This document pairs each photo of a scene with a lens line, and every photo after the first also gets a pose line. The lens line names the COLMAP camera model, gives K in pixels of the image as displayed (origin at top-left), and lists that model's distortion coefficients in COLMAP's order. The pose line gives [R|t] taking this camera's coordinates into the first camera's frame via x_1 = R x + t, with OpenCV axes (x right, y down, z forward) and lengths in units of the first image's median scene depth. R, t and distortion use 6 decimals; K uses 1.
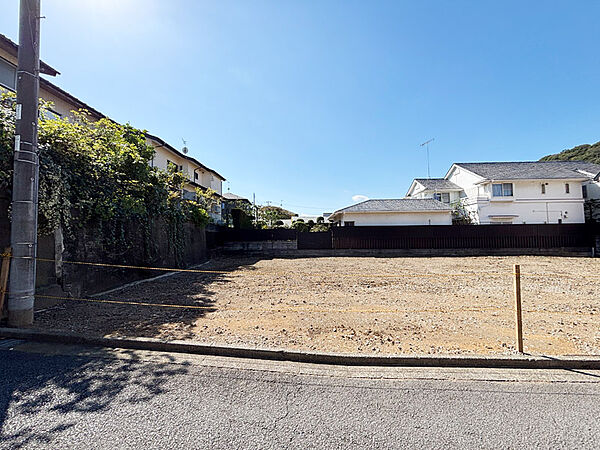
lens RADIAL K [[241.3, 0, 301.5], [0, 241.3, 223.3], [0, 0, 1]] dist [0.007598, -0.000720]
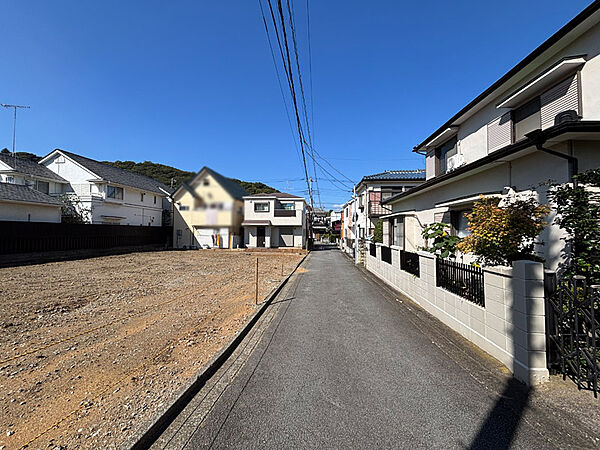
lens RADIAL K [[241.3, 0, 300.4], [0, 241.3, 223.8], [0, 0, 1]] dist [0.007598, -0.000720]
pose [[0.074472, 0.046445, 0.996141, -0.166107], [-0.060814, 0.997267, -0.041951, -0.005592], [-0.995367, -0.057455, 0.077093, 0.097759]]
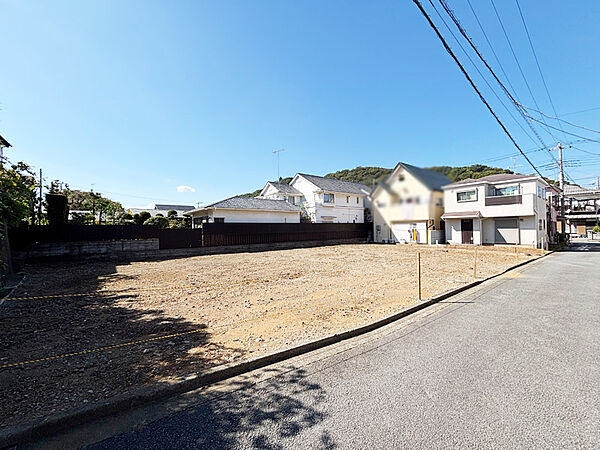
lens RADIAL K [[241.3, 0, 300.9], [0, 241.3, 224.9], [0, 0, 1]] dist [0.007598, -0.000720]
pose [[0.773198, 0.008010, 0.634114, -0.169372], [-0.027359, 0.999411, 0.020735, -0.008787], [-0.633574, -0.033381, 0.772961, 0.029929]]
